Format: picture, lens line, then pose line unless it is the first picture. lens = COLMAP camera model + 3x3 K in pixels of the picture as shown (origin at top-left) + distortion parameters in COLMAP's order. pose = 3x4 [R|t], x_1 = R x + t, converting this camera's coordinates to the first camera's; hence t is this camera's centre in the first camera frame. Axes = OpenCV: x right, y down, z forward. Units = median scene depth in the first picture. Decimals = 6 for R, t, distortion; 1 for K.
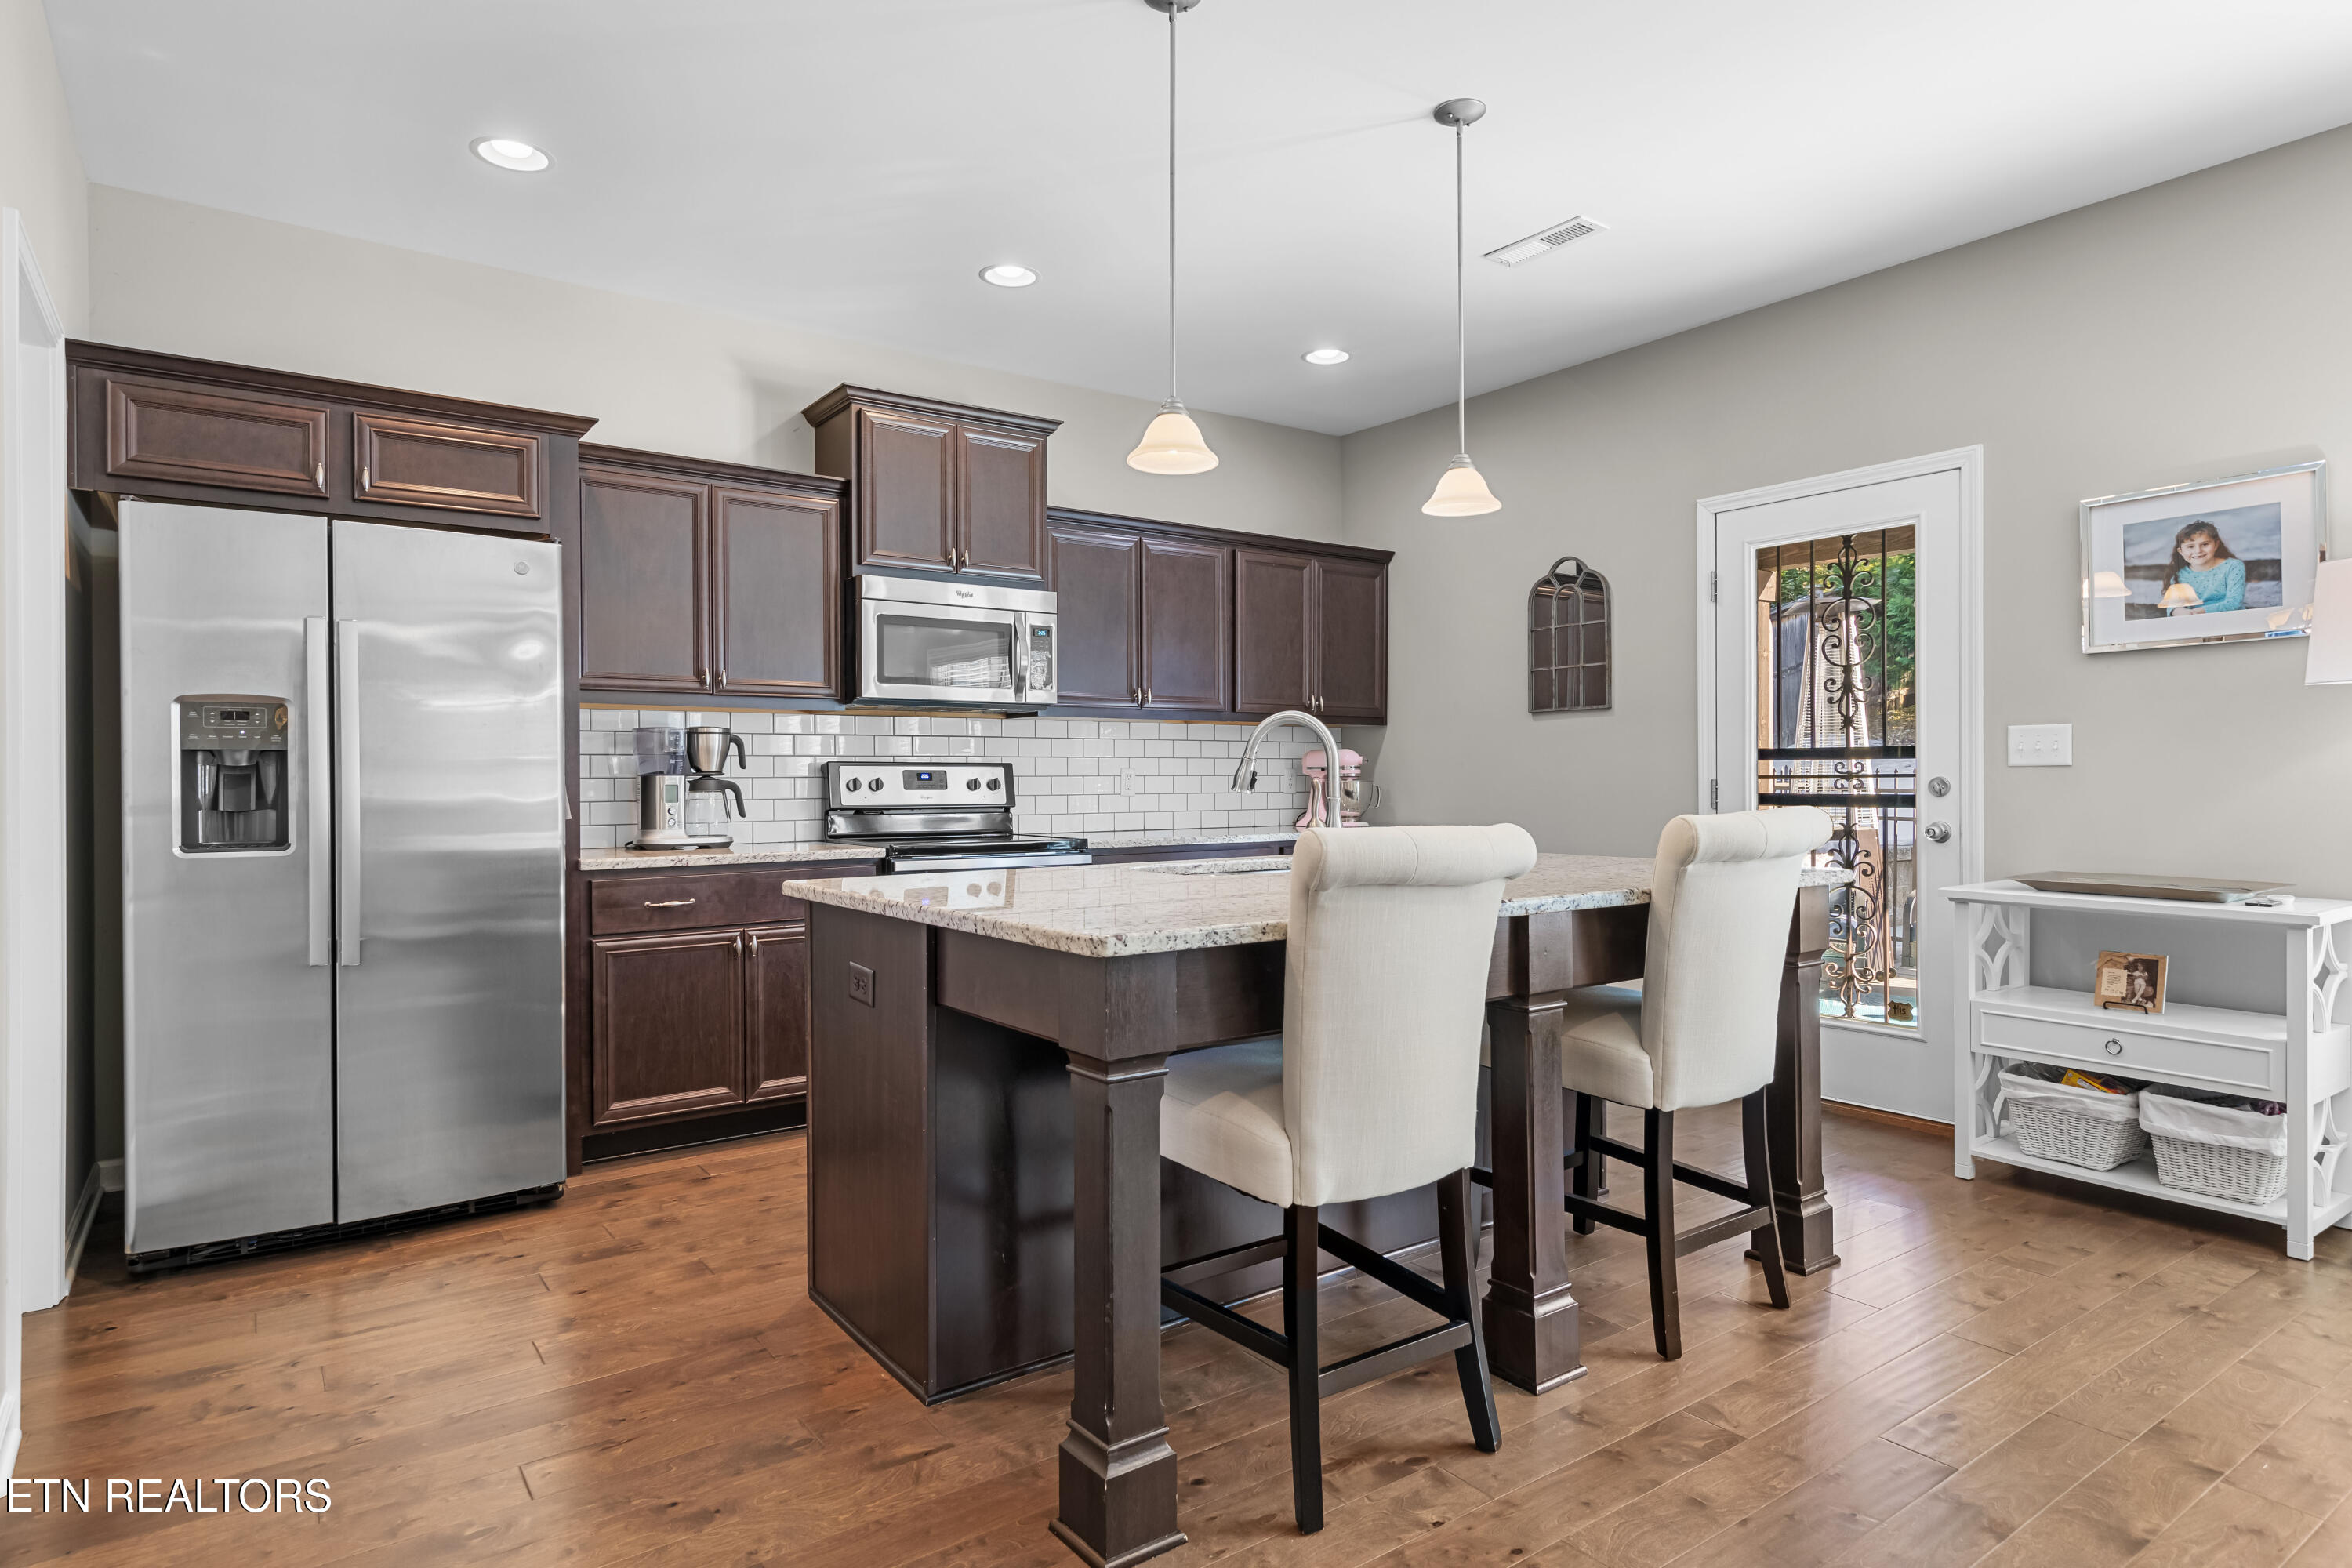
lens RADIAL K [[1302.7, 0, 1176.0], [0, 1302.7, 784.0], [0, 0, 1]] dist [0.008304, 0.001183]
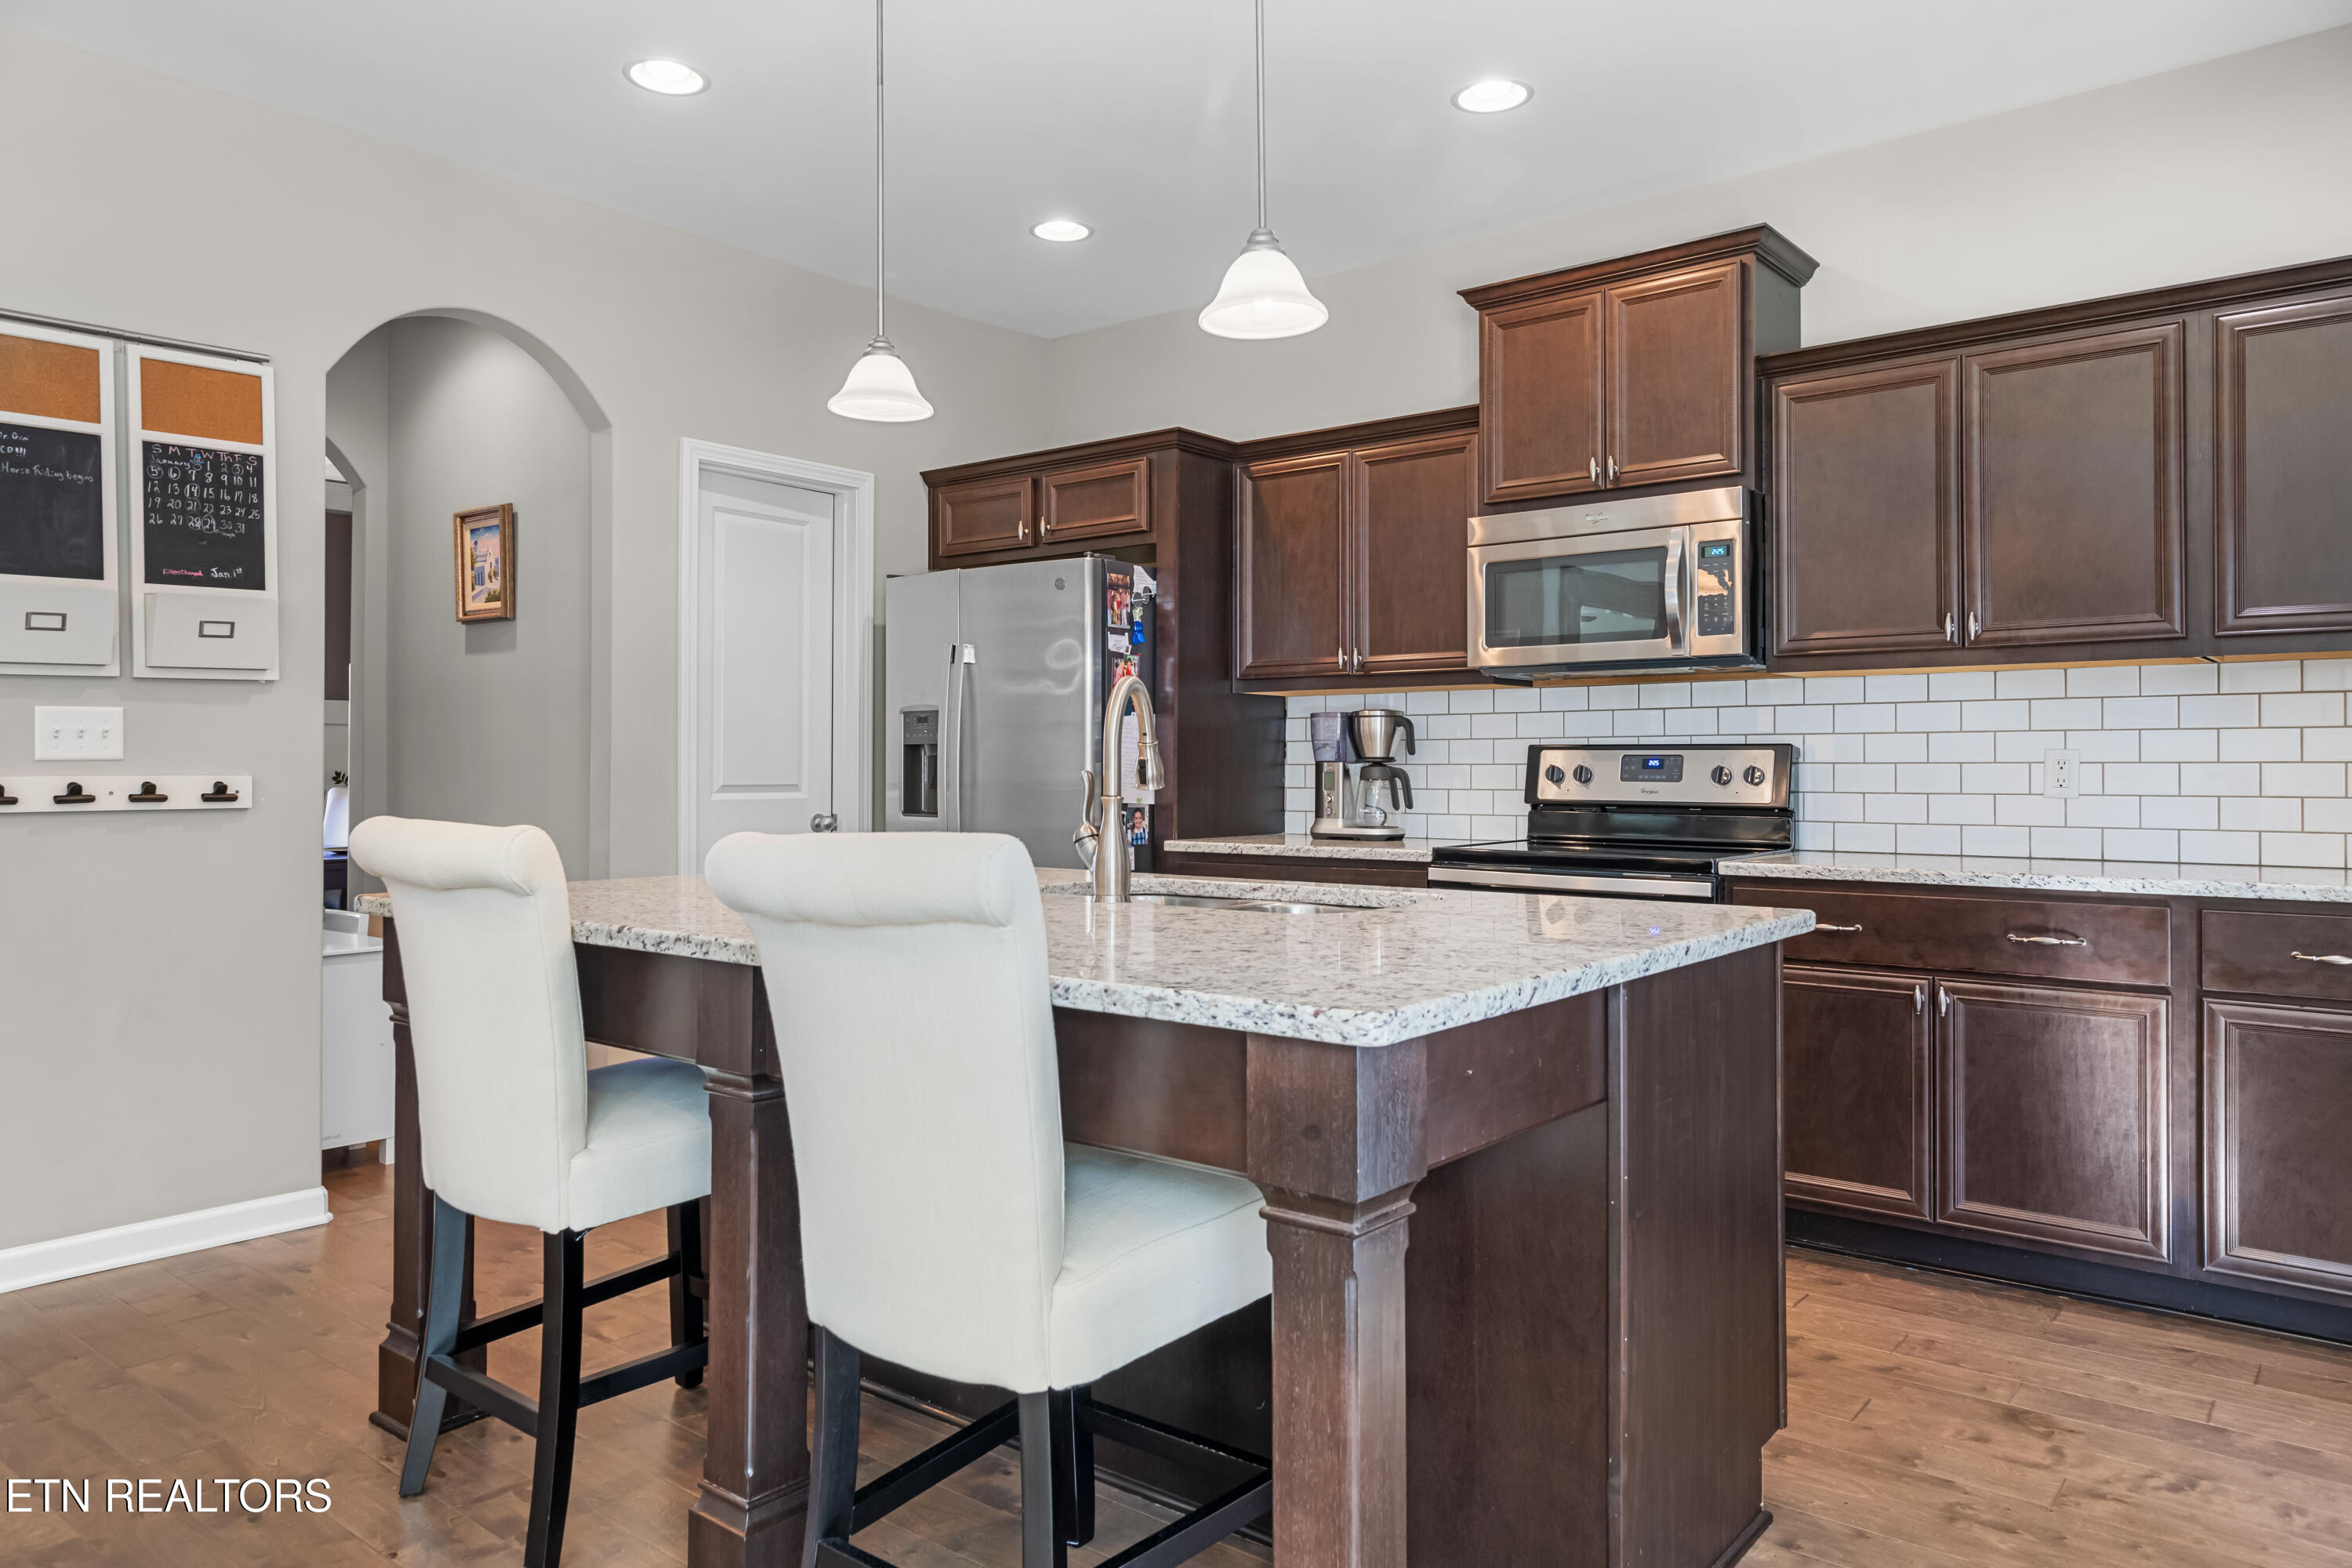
lens RADIAL K [[1525.4, 0, 1171.8], [0, 1525.4, 769.6], [0, 0, 1]] dist [0.002414, 0.000602]
pose [[0.262999, 0.005895, -0.964778, 0.649804], [-0.005460, 0.999974, 0.004622, -0.005395], [0.964781, 0.004052, 0.263024, 0.575143]]
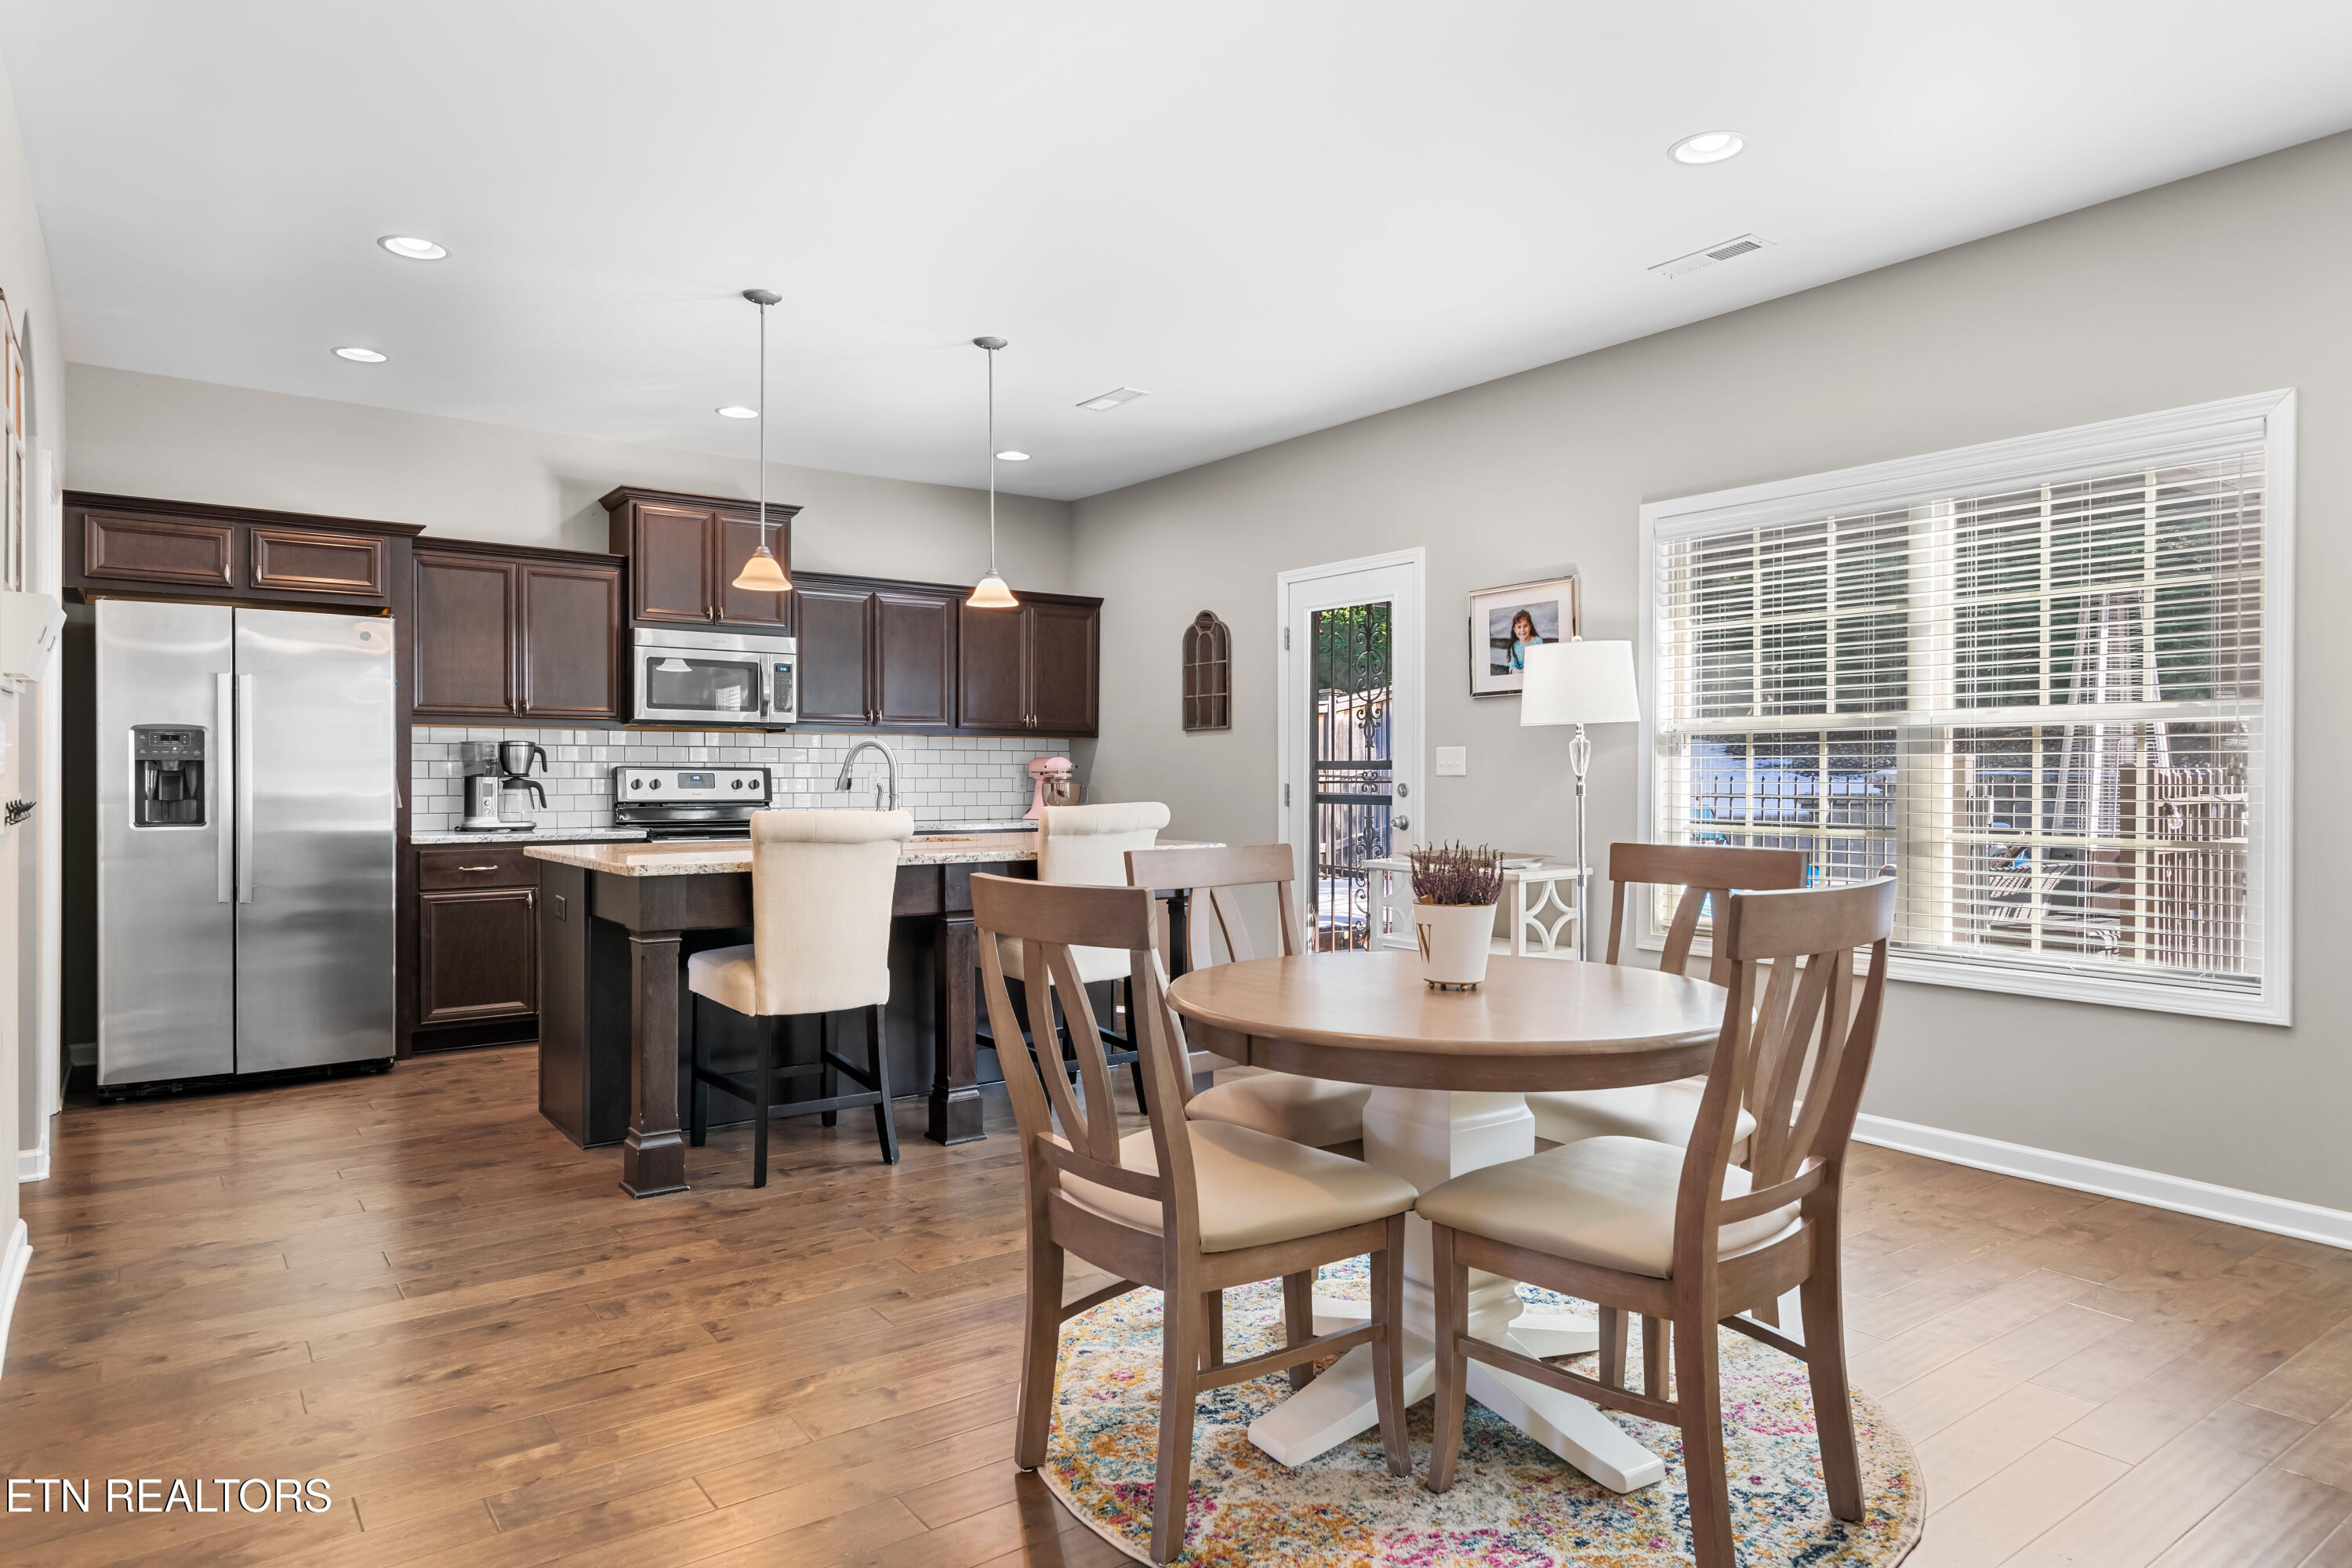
lens RADIAL K [[1394.8, 0, 1176.0], [0, 1394.8, 784.0], [0, 0, 1]] dist [0.007389, -0.001132]
pose [[0.999879, 0.005389, 0.014618, 0.301466], [-0.005407, 0.999985, 0.001228, -0.004608], [-0.014612, -0.001307, 0.999892, -0.454567]]
